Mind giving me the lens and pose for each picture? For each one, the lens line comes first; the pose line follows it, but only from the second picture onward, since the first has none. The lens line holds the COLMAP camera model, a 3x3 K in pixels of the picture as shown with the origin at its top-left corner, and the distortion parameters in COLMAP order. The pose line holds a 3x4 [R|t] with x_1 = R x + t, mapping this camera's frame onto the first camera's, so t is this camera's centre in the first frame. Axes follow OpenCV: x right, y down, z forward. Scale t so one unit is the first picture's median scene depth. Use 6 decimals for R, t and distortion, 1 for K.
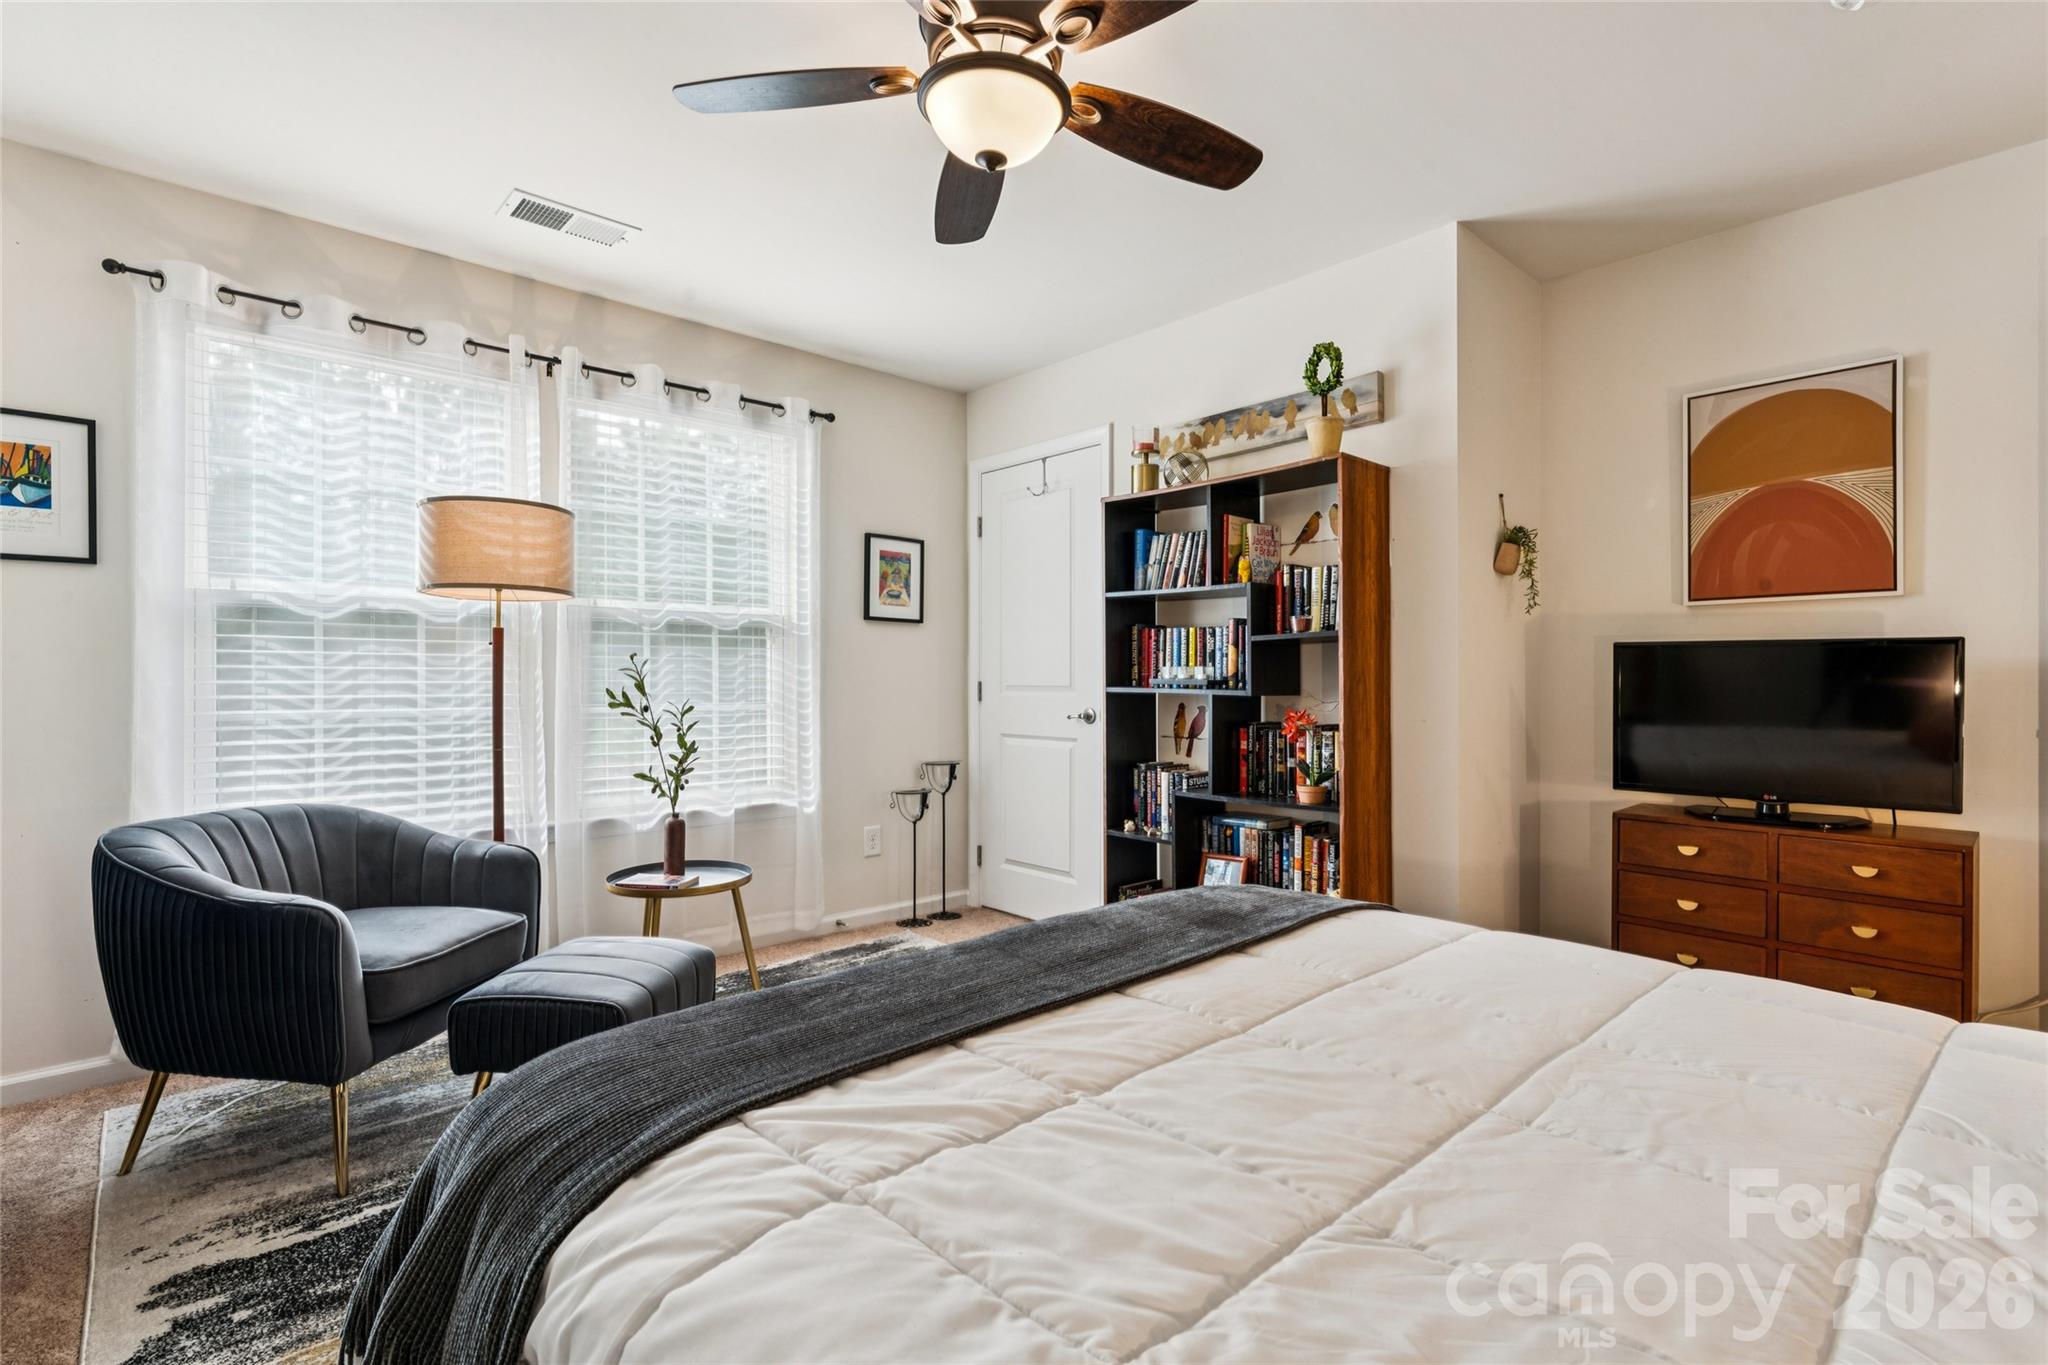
lens RADIAL K [[943.2, 0, 1024.0], [0, 943.2, 682.4], [0, 0, 1]] dist [-0.001948, -0.000265]
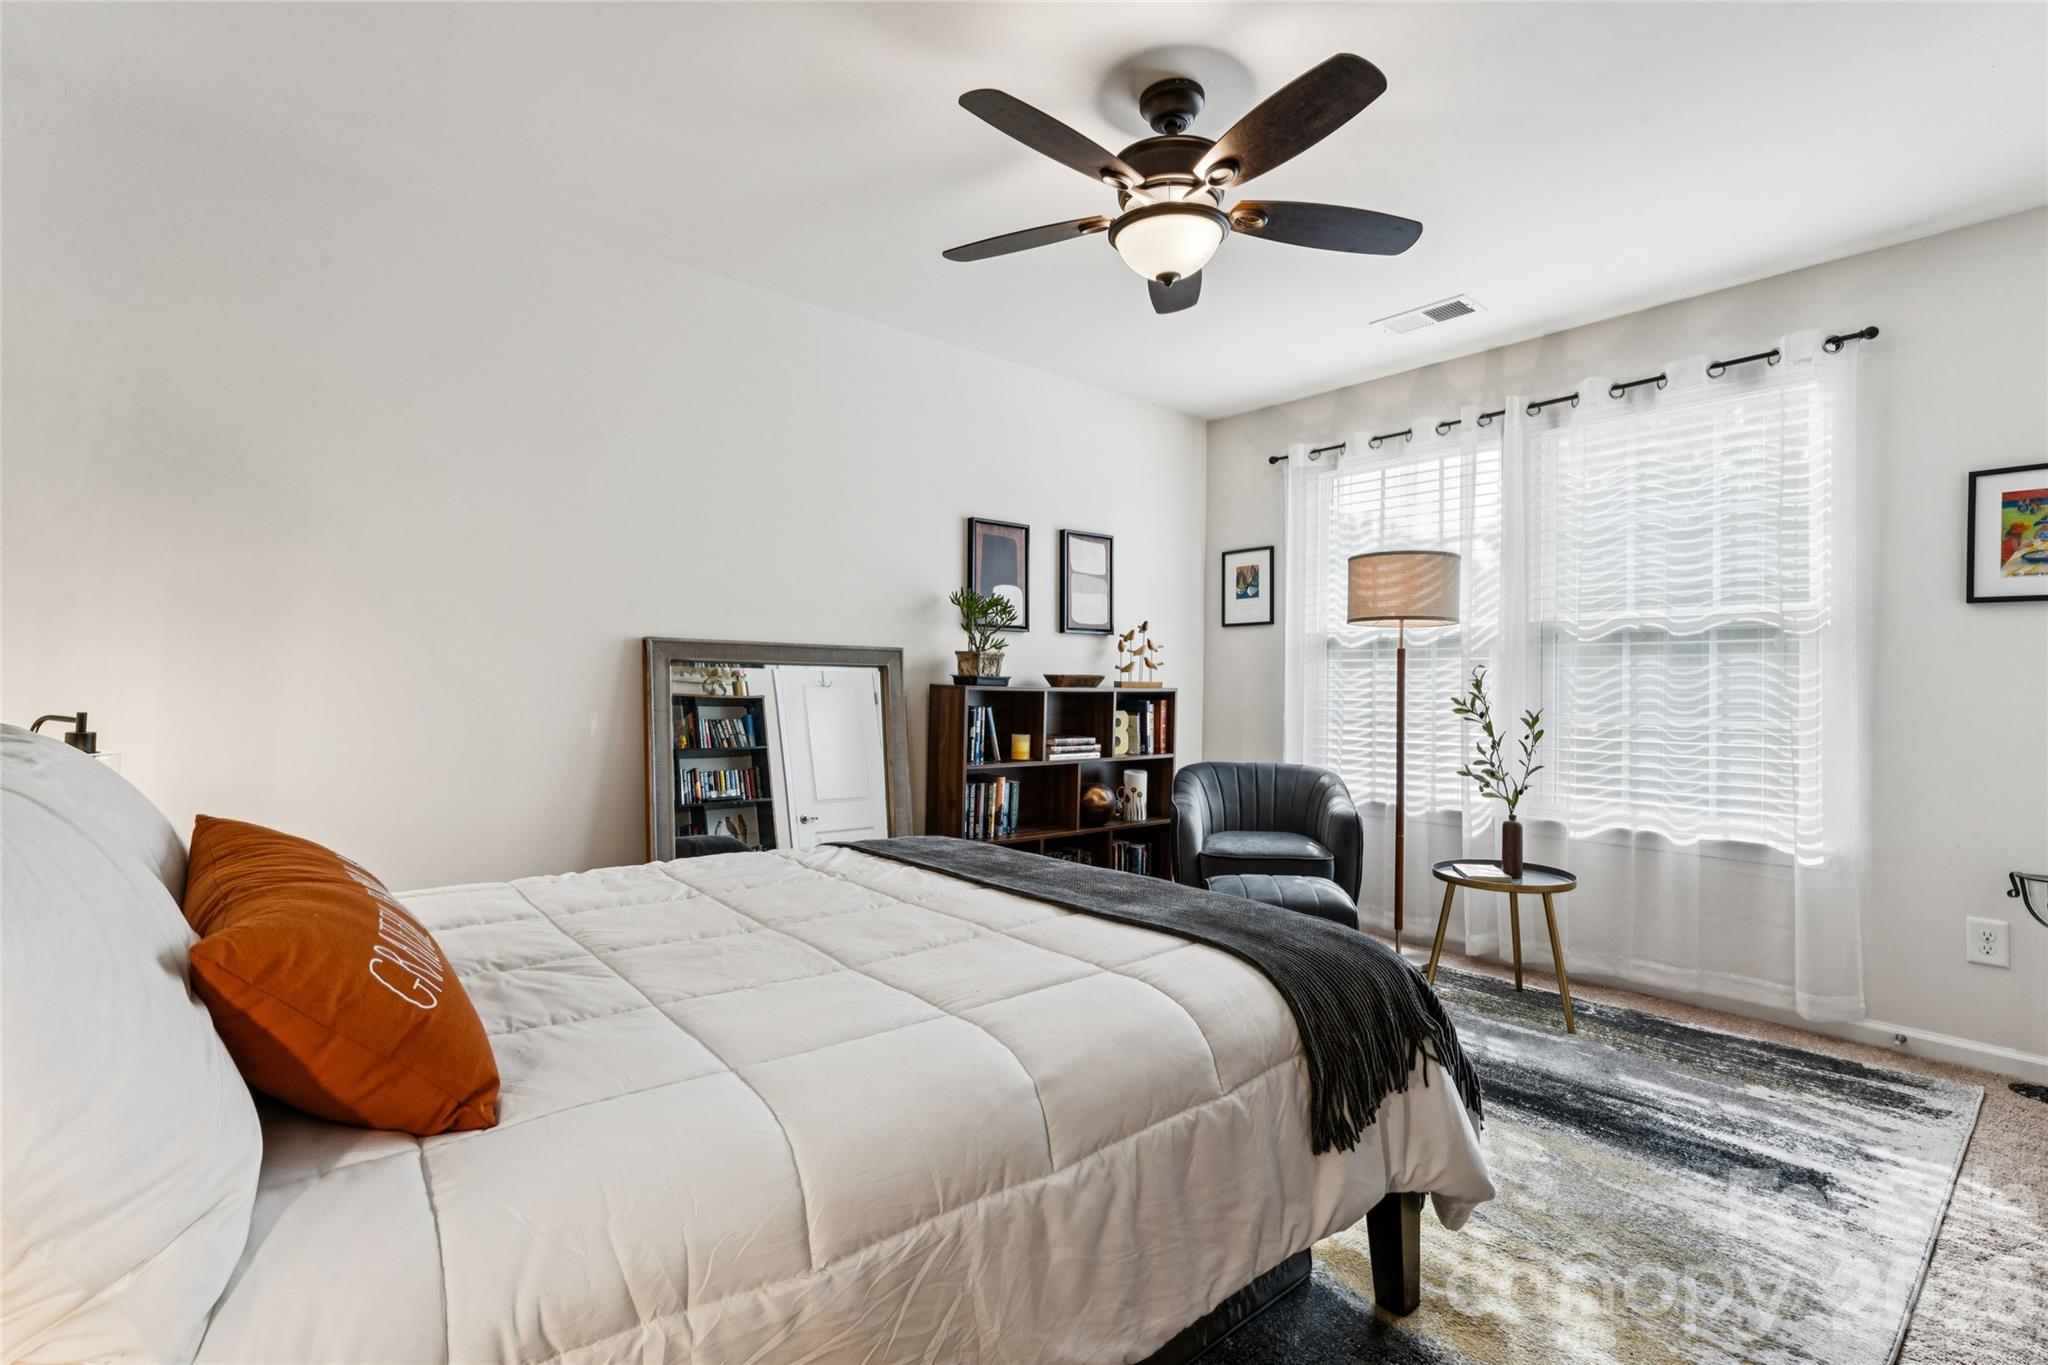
lens RADIAL K [[943.2, 0, 1020.6], [0, 943.2, 677.0], [0, 0, 1]] dist [-0.001948, -0.000265]
pose [[-0.051059, -0.009835, -0.998647, 0.620909], [-0.012753, 0.999876, -0.009196, 0.000095], [0.998614, 0.012266, -0.051178, 0.433458]]
